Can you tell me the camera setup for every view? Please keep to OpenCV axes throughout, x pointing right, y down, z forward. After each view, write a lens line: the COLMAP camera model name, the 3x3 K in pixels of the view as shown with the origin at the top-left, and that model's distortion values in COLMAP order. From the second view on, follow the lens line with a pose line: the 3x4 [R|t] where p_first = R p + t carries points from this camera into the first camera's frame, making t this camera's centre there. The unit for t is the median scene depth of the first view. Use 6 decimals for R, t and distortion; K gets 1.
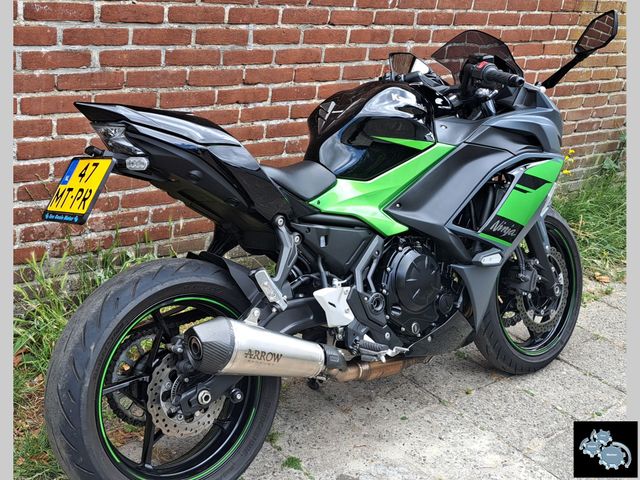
lens RADIAL K [[840.5, 0, 286.2], [0, 840.5, 218.7], [0, 0, 1]] dist [0.087239, -0.118239]
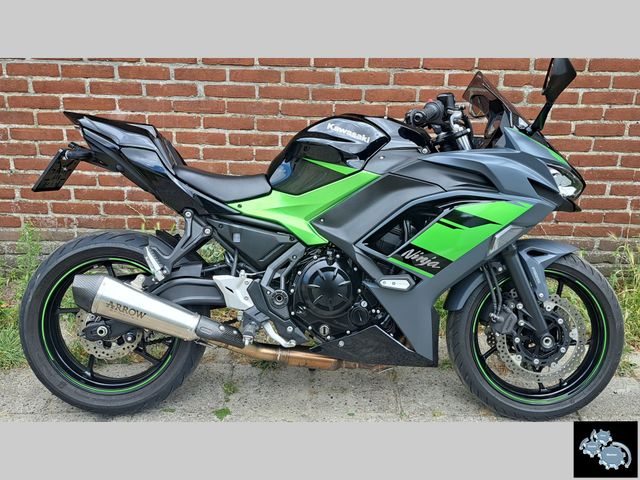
lens RADIAL K [[667.3, 0, 326.3], [0, 667.3, 218.5], [0, 0, 1]] dist [0.096335, -0.121964]
pose [[0.788575, 0.133537, -0.600265, 0.637138], [-0.151225, 0.988272, 0.021188, -0.035844], [0.596055, 0.074066, 0.799521, 0.257998]]
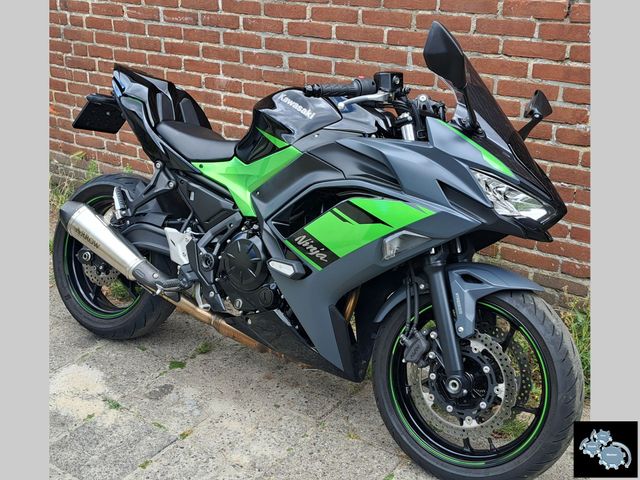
lens RADIAL K [[767.8, 0, 311.9], [0, 767.8, 240.8], [0, 0, 1]] dist [0.129110, -0.316887]
pose [[0.295778, 0.252813, -0.921195, 1.029247], [-0.310776, 0.937349, 0.157463, -0.128770], [0.903291, 0.239711, 0.355815, 0.670427]]
